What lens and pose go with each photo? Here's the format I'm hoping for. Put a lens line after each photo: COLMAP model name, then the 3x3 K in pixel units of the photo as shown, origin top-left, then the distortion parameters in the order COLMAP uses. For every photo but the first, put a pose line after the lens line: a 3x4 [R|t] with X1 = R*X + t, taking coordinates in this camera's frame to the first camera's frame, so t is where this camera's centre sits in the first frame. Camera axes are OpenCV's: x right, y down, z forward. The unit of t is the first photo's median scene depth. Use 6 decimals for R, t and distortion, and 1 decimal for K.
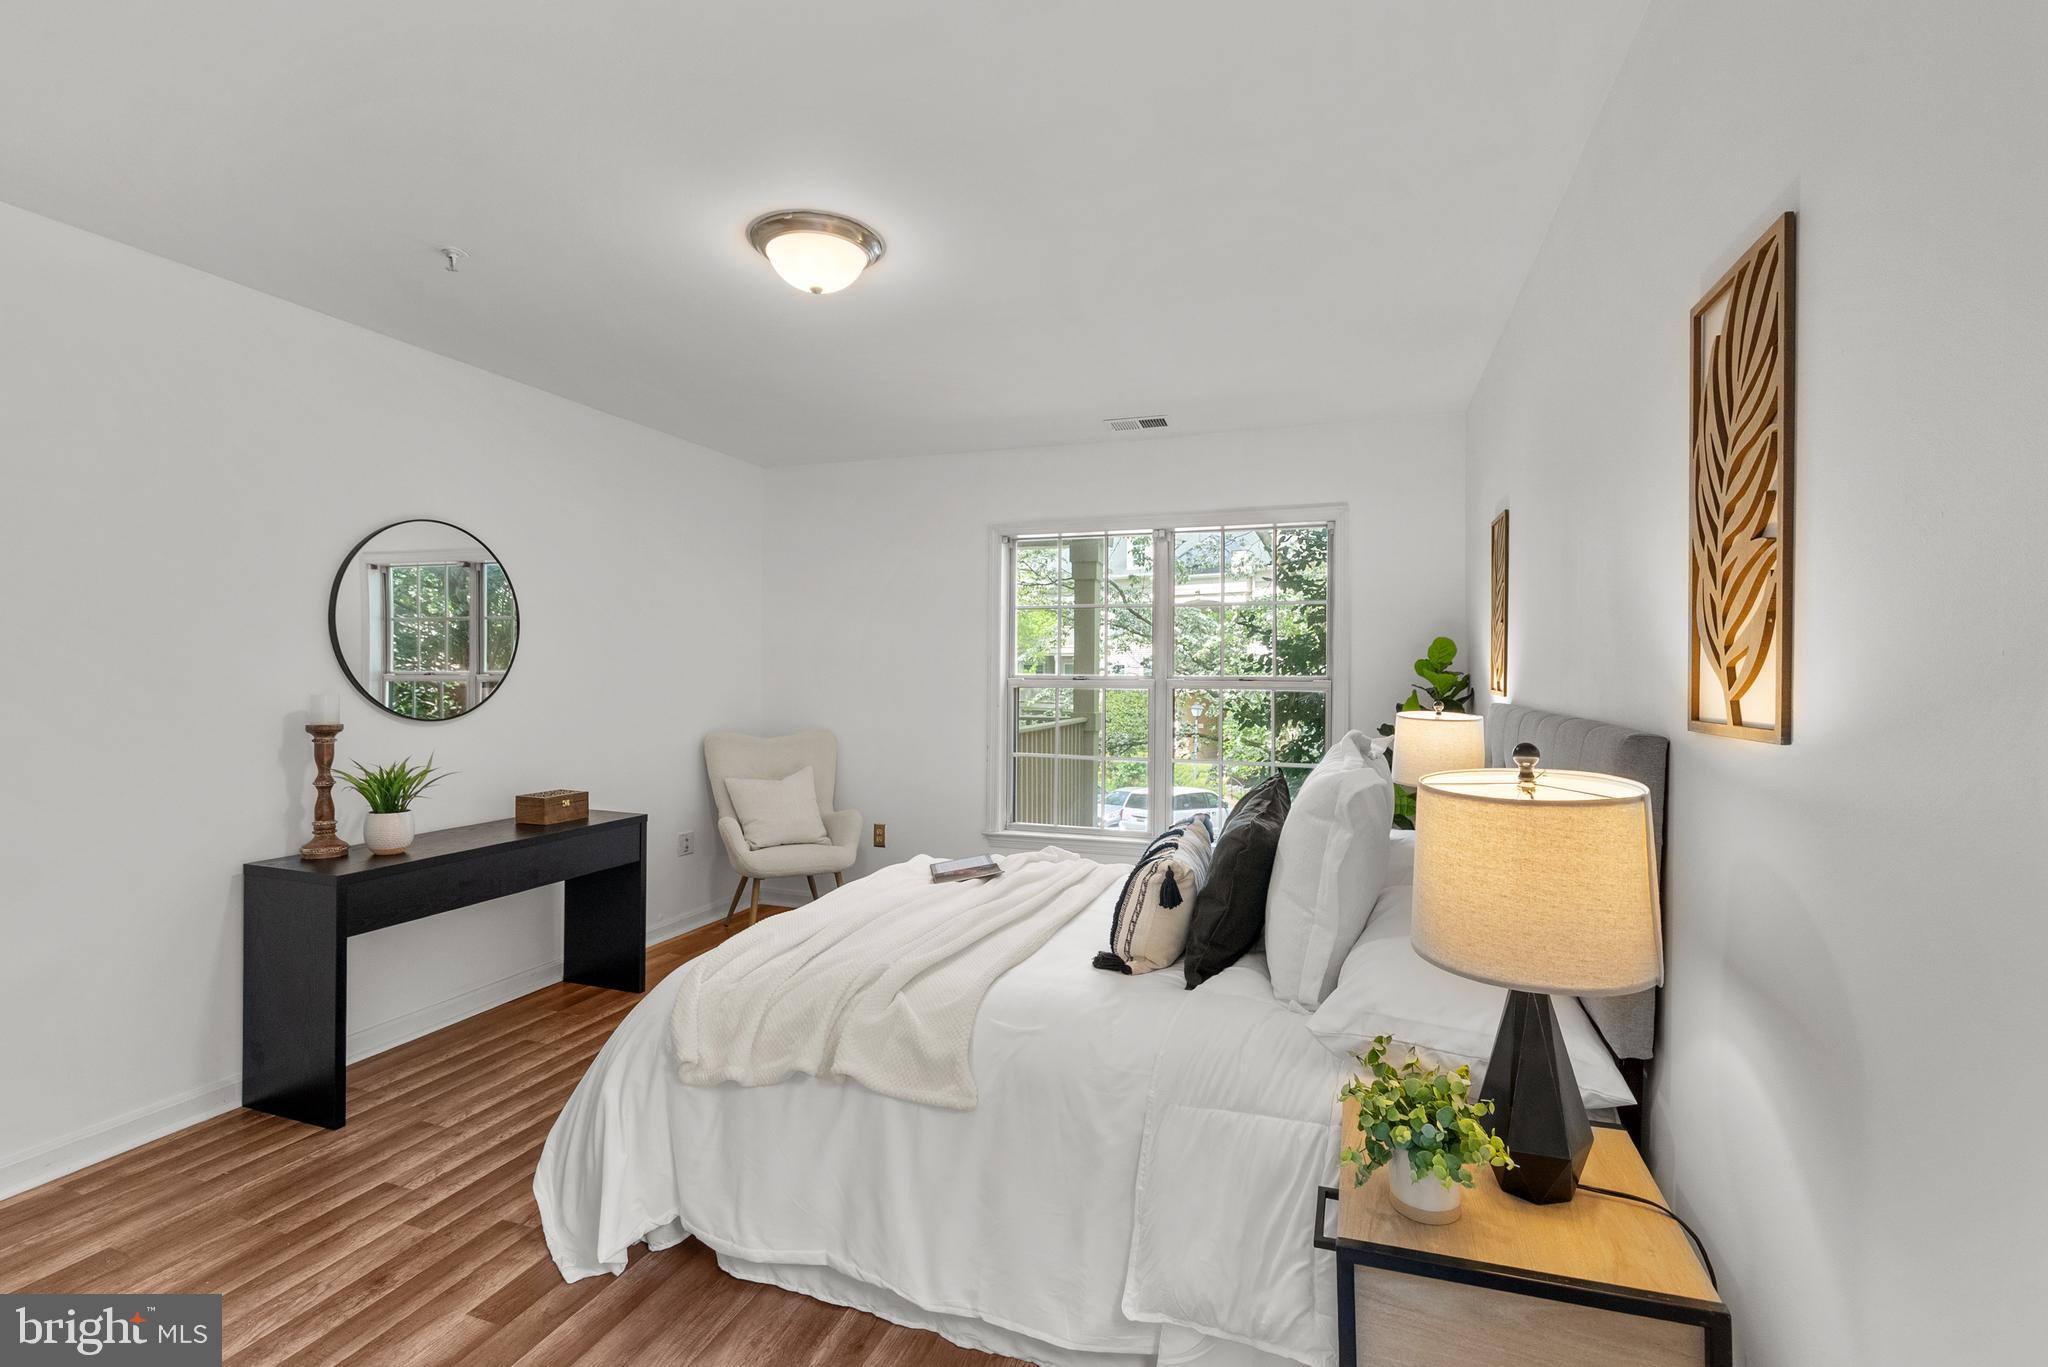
lens RADIAL K [[942.8, 0, 1015.2], [0, 942.8, 676.2], [0, 0, 1]] dist [-0.002396, 0.000706]
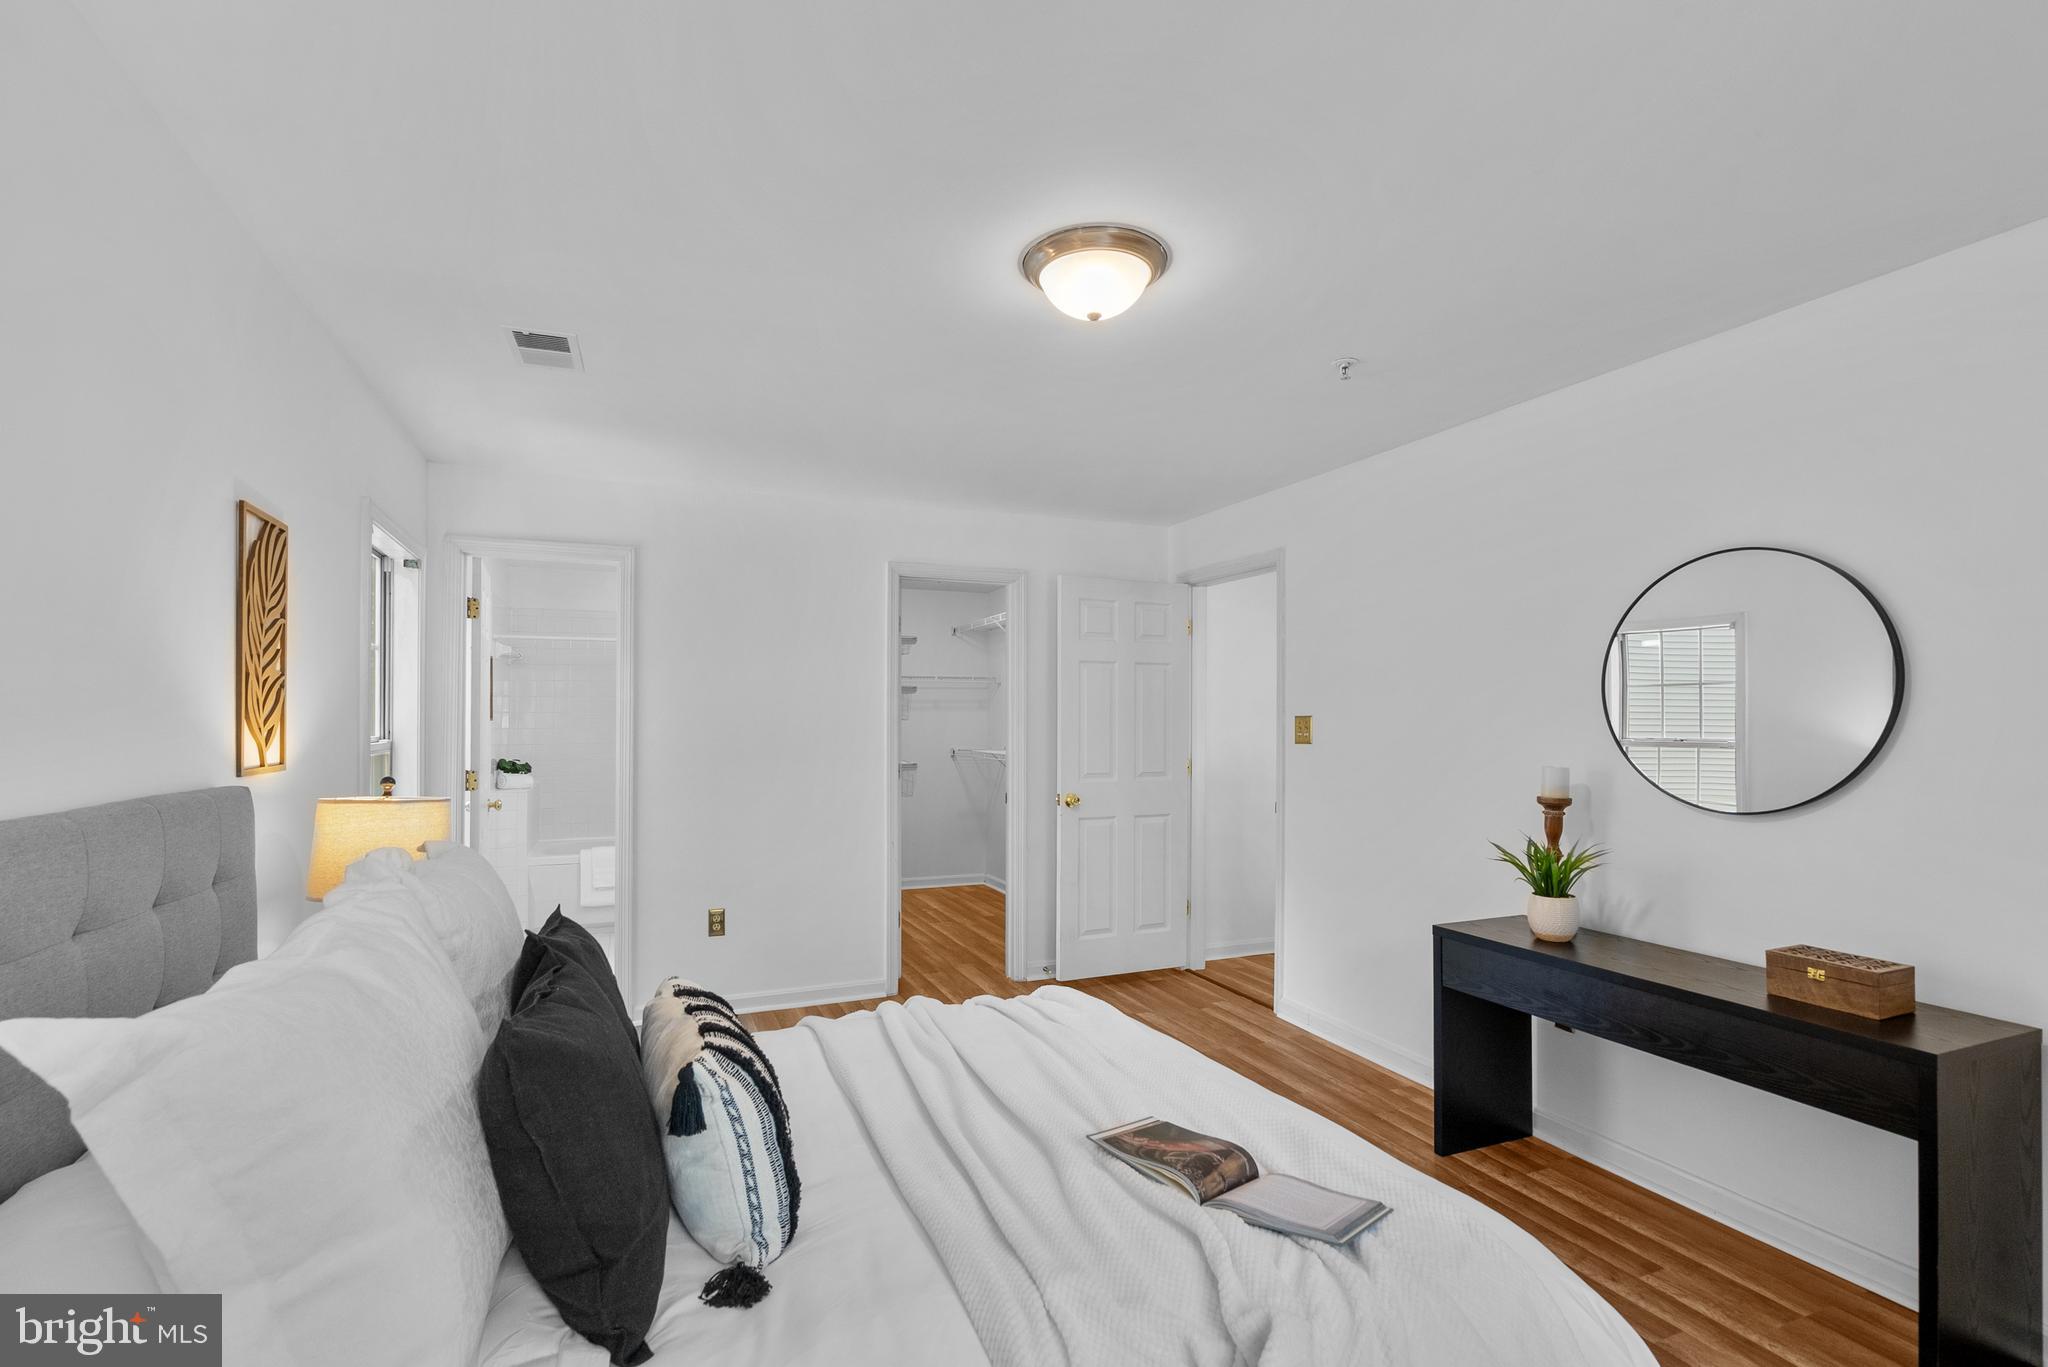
lens RADIAL K [[950.7, 0, 1020.0], [0, 950.7, 725.0], [0, 0, 1]] dist [-0.001081, 0.000248]
pose [[-0.746490, -0.008176, -0.665346, 0.519665], [-0.012742, 0.999917, 0.002009, -0.030086], [0.665274, 0.009978, -0.746532, 1.947459]]
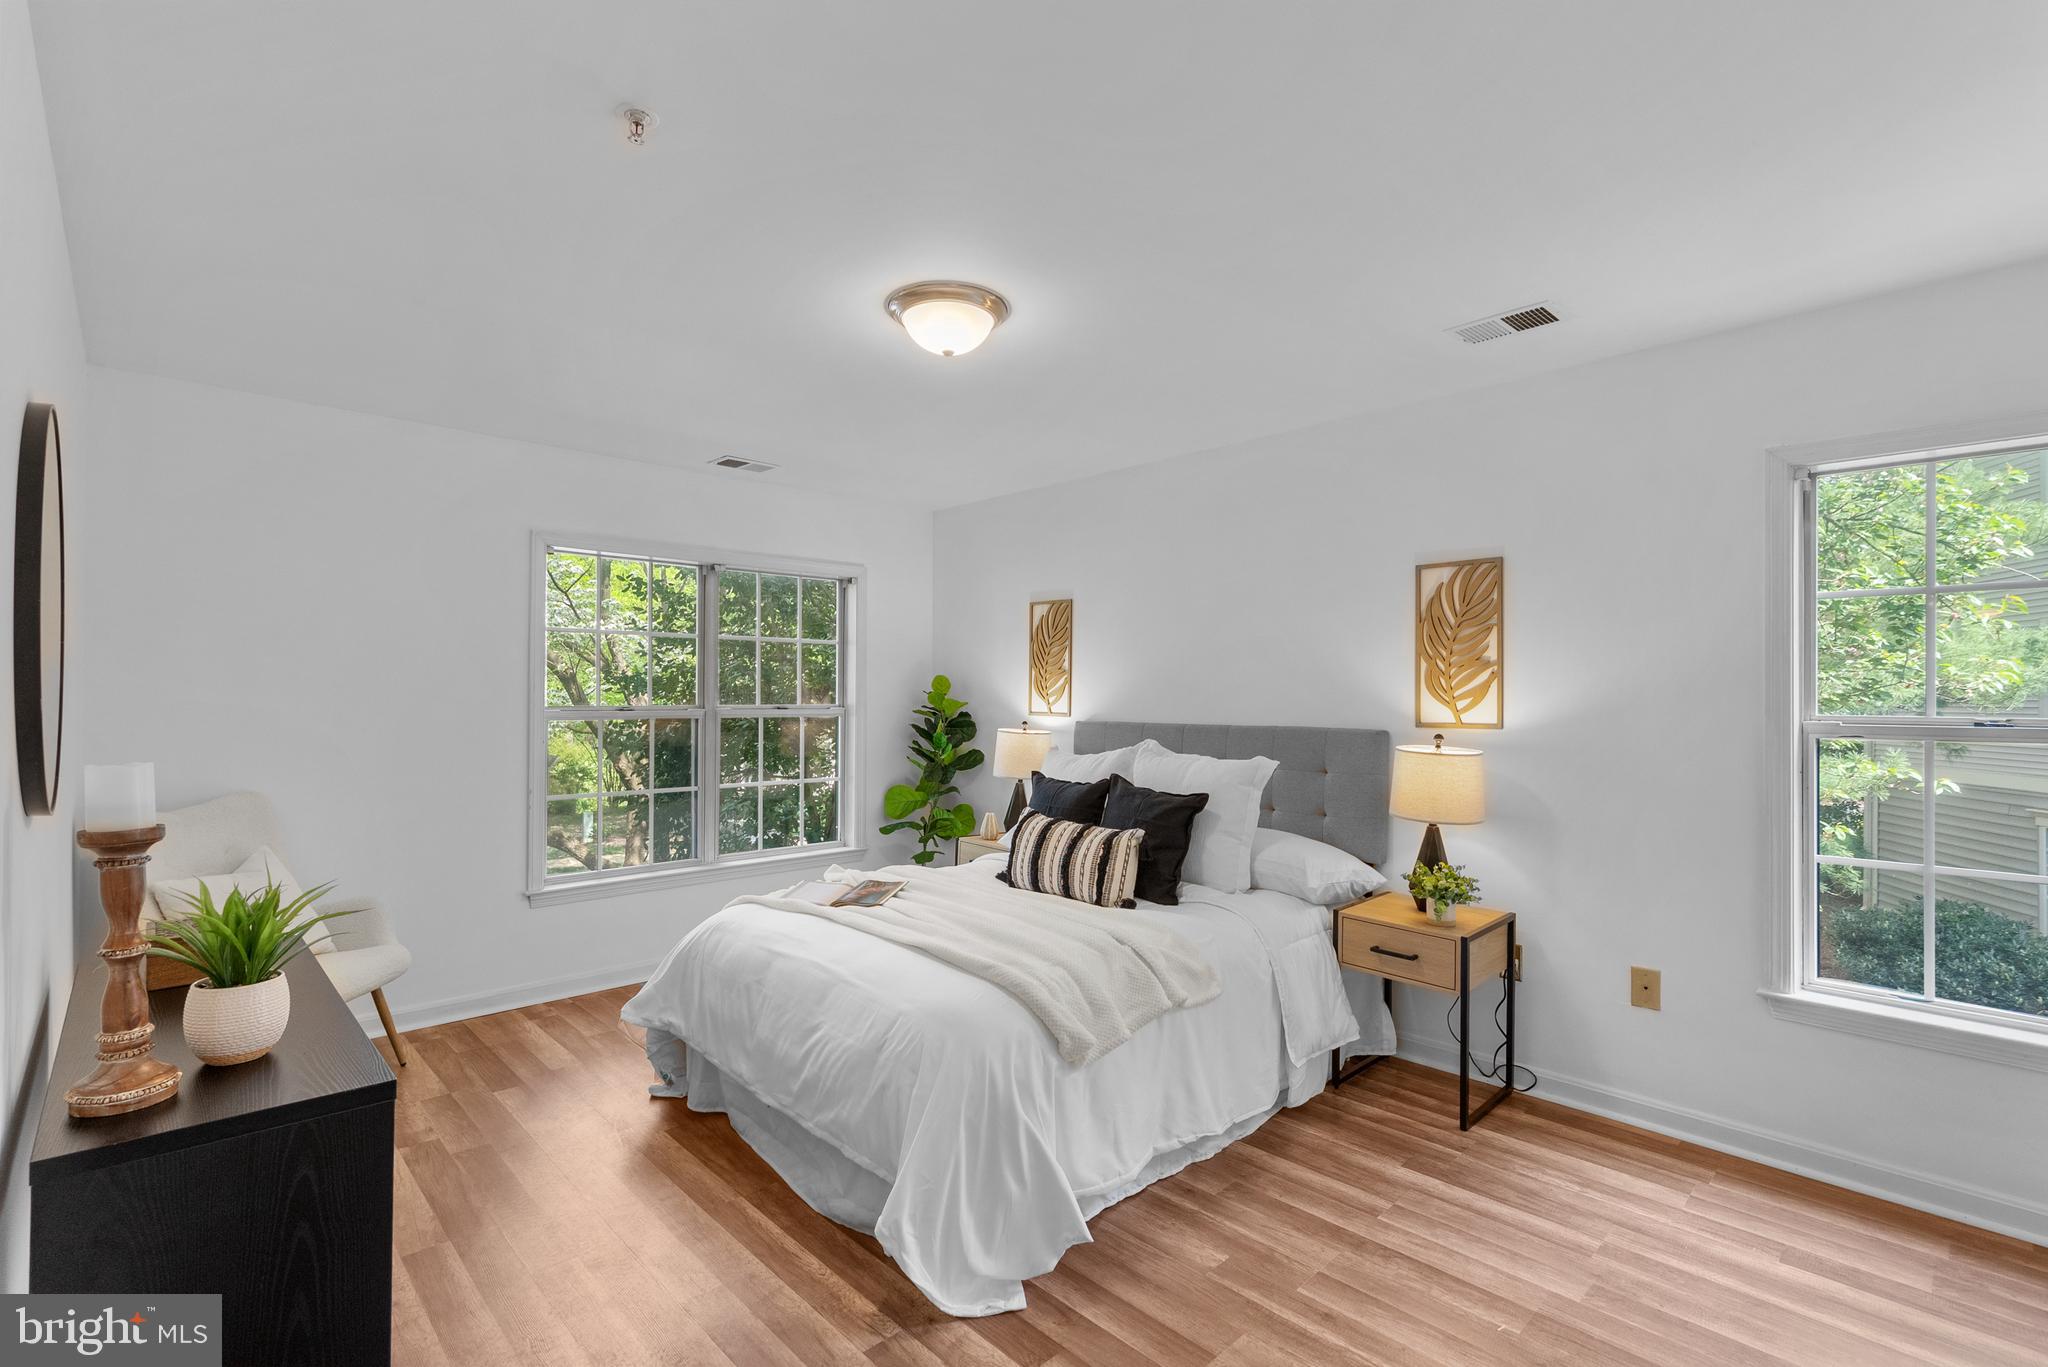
lens RADIAL K [[937.7, 0, 1017.2], [0, 937.7, 692.9], [0, 0, 1]] dist [-0.004125, 0.004437]
pose [[0.450141, 0.000443, 0.892957, -1.357201], [0.003144, 0.999993, -0.002081, -0.023195], [-0.892952, 0.003744, 0.450137, 0.532623]]
